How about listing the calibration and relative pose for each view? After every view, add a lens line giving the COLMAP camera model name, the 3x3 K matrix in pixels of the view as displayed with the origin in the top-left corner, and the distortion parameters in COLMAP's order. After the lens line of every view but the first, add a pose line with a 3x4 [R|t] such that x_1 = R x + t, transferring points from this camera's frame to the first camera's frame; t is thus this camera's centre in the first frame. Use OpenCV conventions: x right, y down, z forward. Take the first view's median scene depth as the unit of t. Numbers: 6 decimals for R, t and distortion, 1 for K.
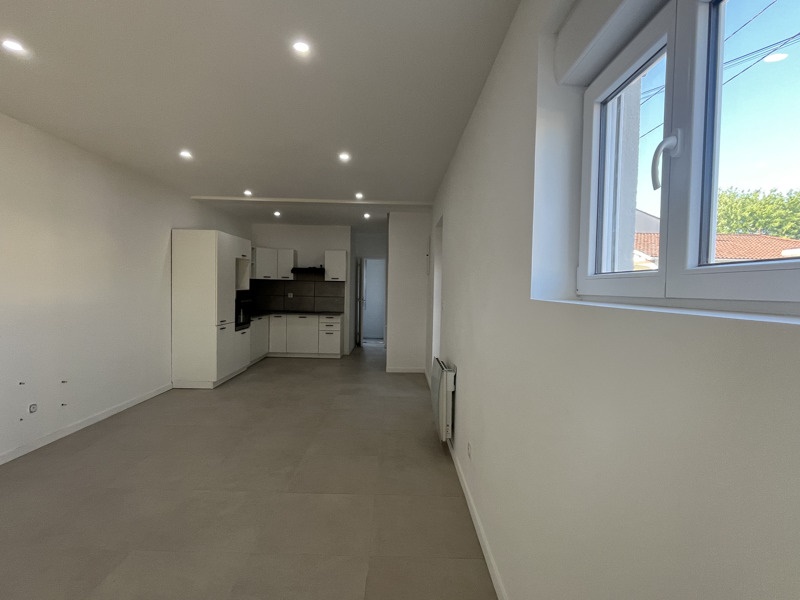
lens RADIAL K [[403.8, 0, 402.9], [0, 403.8, 303.2], [0, 0, 1]] dist [-0.001278, -0.000070]
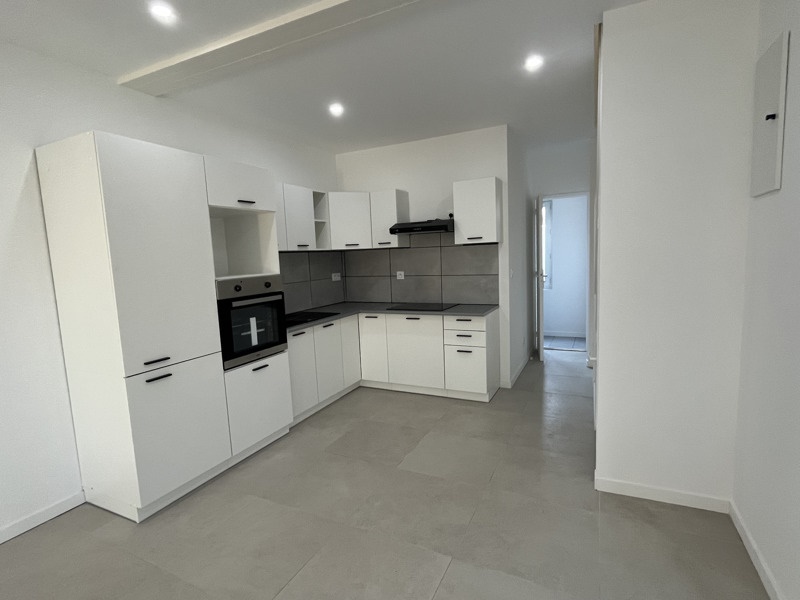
lens RADIAL K [[403.8, 0, 402.9], [0, 403.8, 303.2], [0, 0, 1]] dist [-0.001278, -0.000070]
pose [[0.894432, -0.004071, -0.447185, -0.028244], [0.042459, 0.996214, 0.075856, -0.023849], [0.445184, -0.086835, 0.891219, 0.521639]]
